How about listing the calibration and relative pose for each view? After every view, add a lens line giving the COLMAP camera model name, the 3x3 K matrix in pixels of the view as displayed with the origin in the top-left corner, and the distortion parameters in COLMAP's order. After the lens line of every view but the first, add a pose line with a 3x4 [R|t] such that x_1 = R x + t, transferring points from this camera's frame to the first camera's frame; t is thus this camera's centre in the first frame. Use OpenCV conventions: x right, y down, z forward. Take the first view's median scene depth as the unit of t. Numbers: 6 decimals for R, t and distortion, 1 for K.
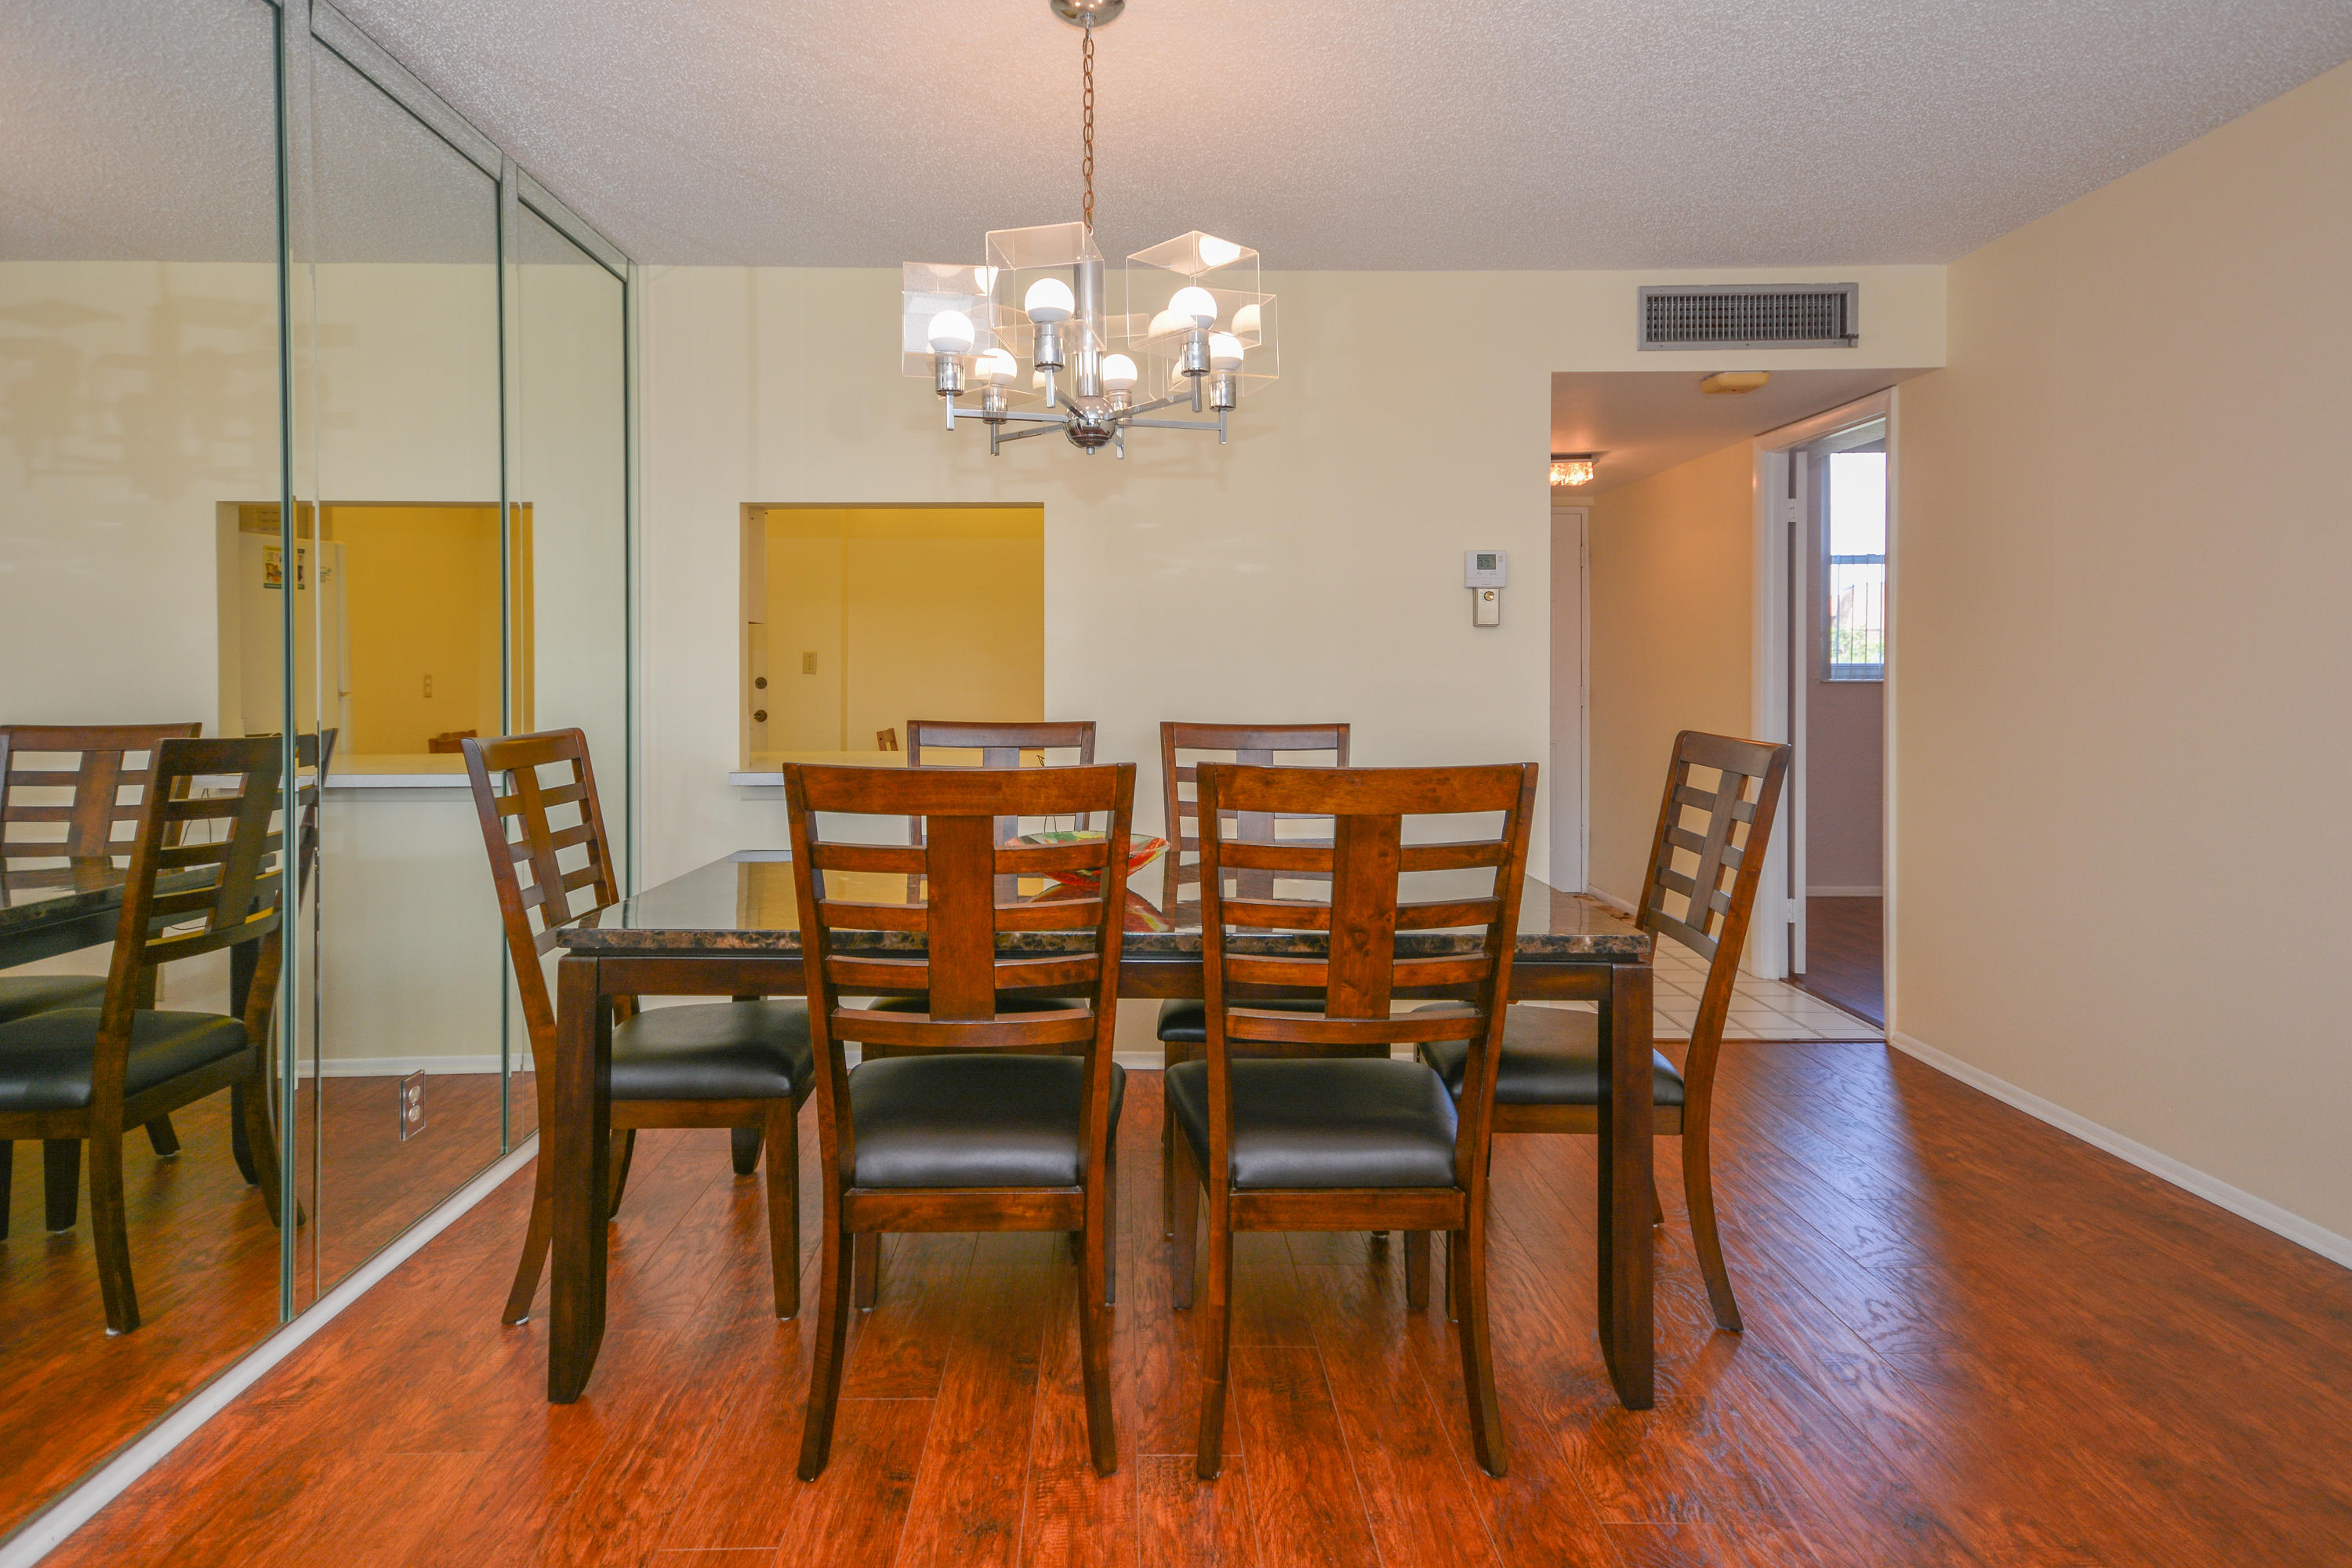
lens RADIAL K [[1294.1, 0, 1172.4], [0, 1294.1, 682.3], [0, 0, 1]] dist [0.034211, 0.000035]
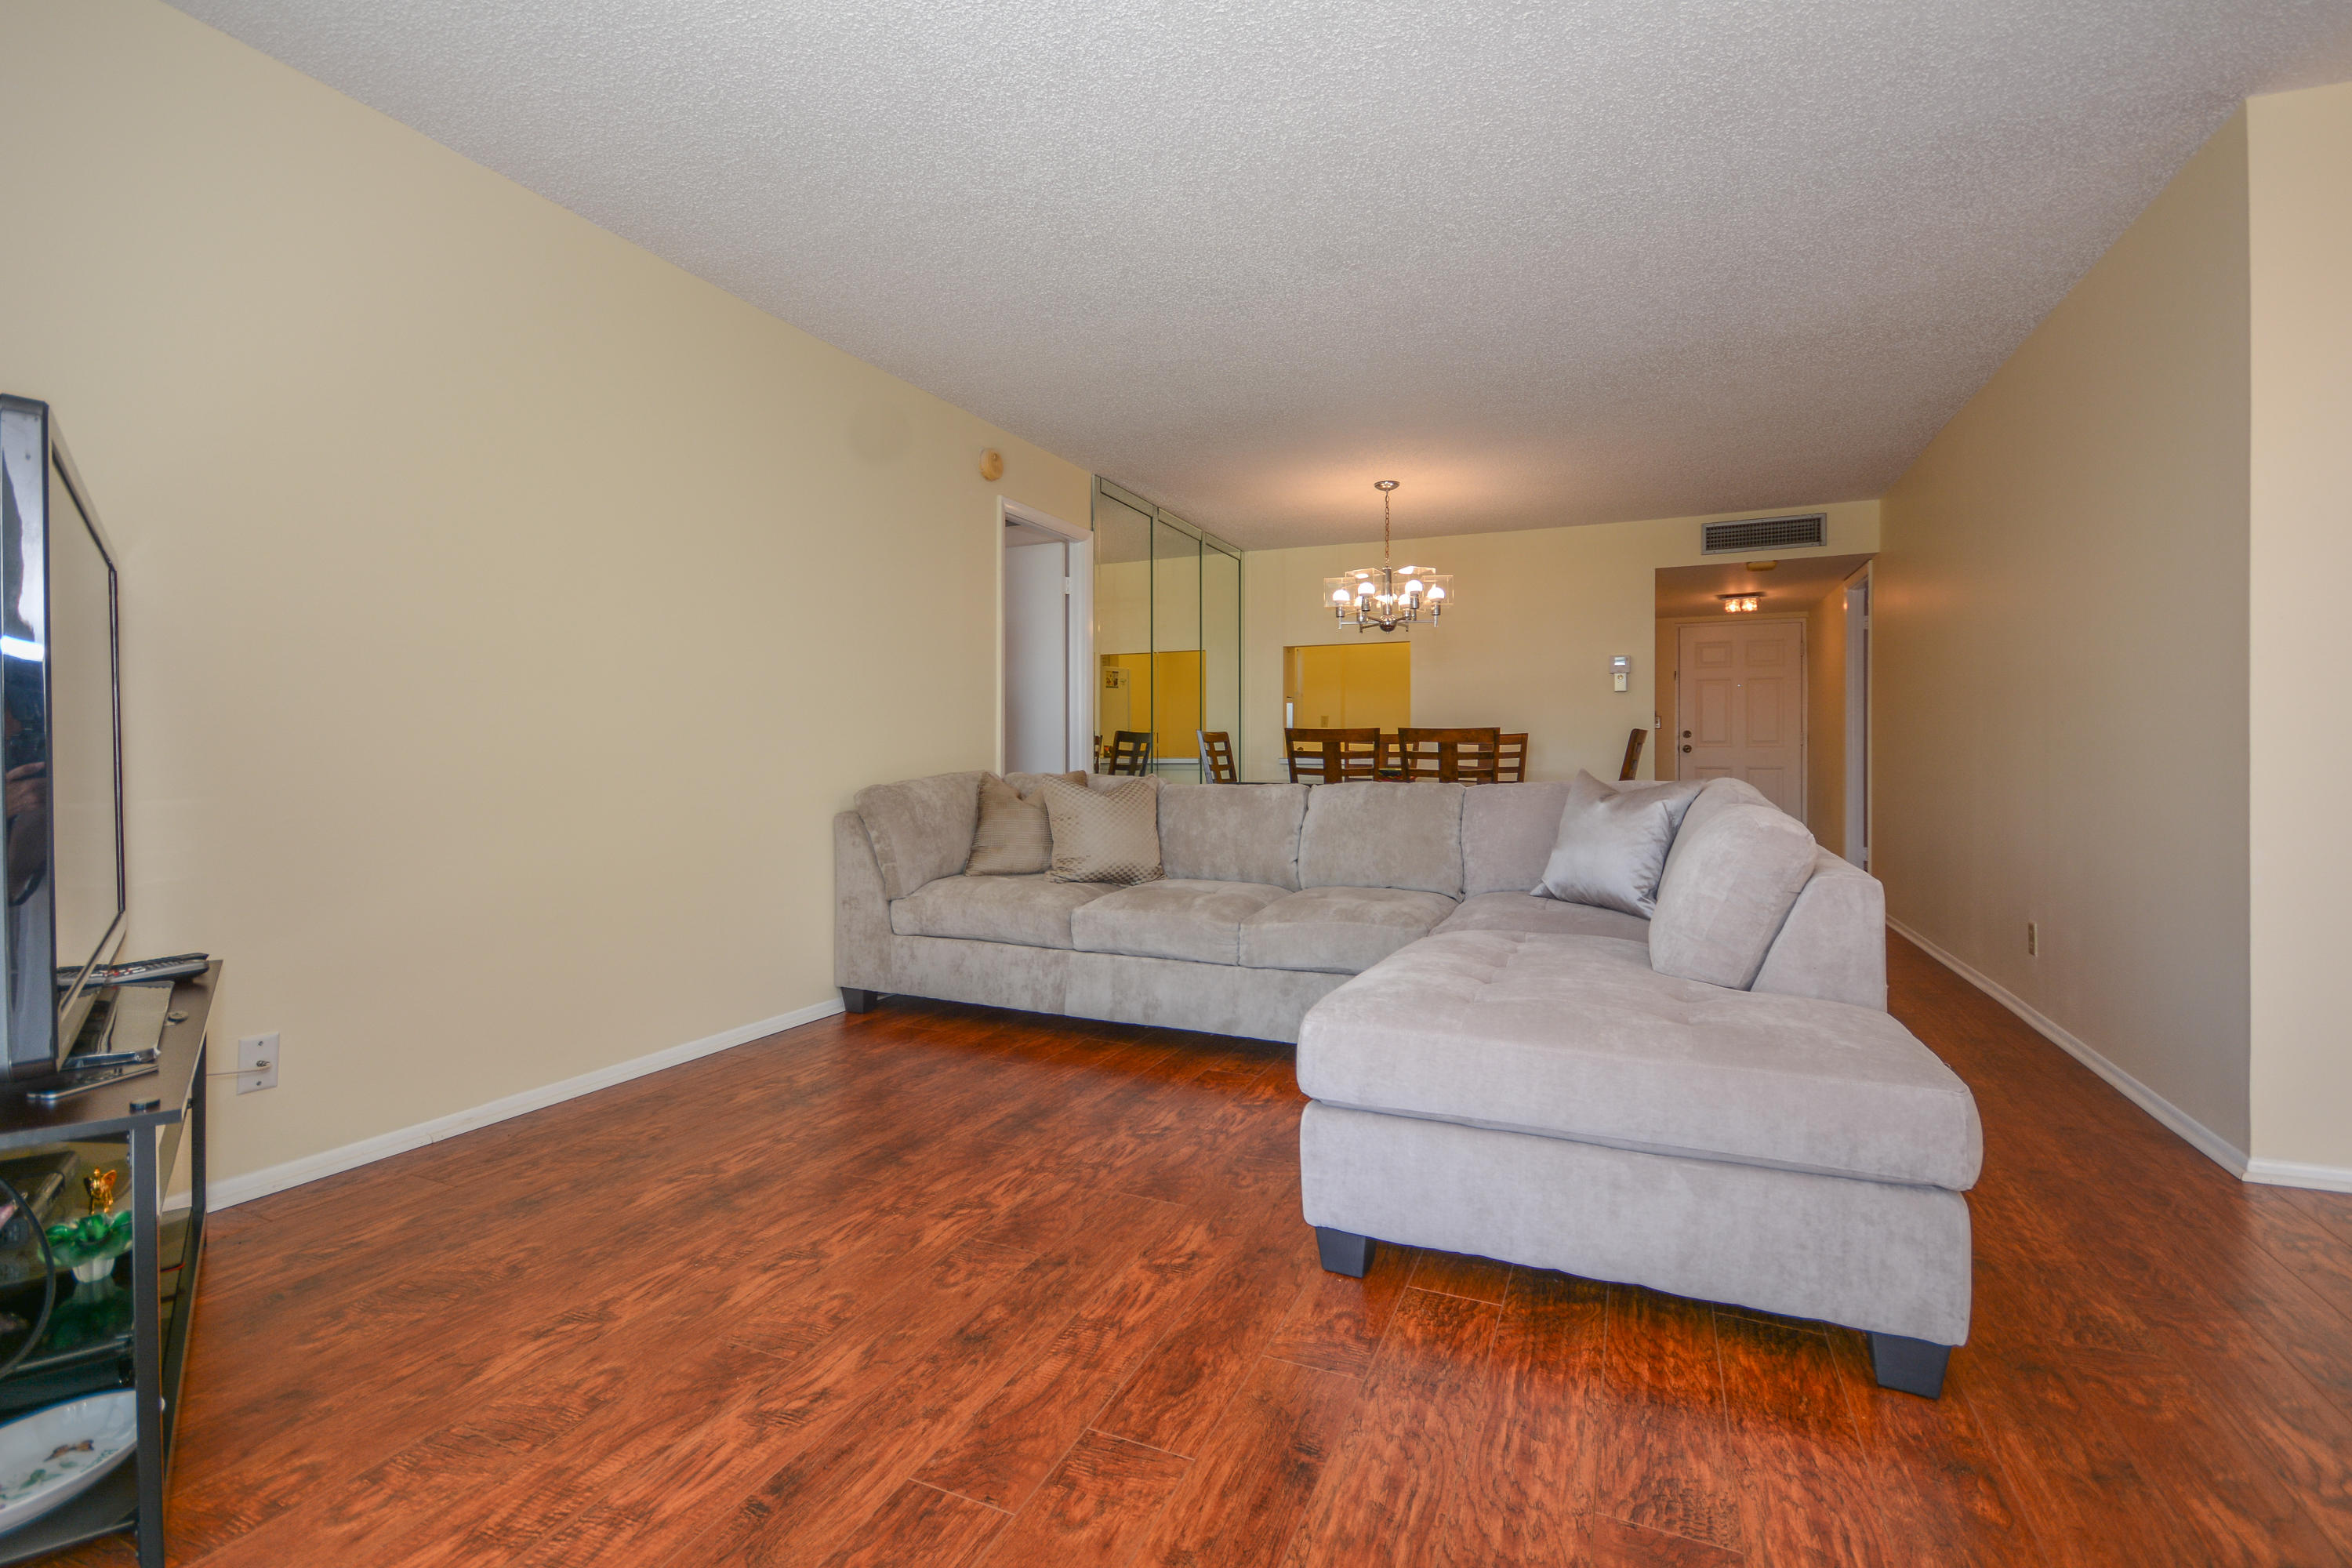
lens RADIAL K [[1047.8, 0, 1192.9], [0, 1047.8, 767.5], [0, 0, 1]] dist [0.032063, -0.021452]
pose [[0.911181, 0.009764, -0.411891, 0.444207], [-0.007135, 0.999943, 0.007920, 0.098366], [0.411945, -0.004277, 0.911199, -1.172195]]
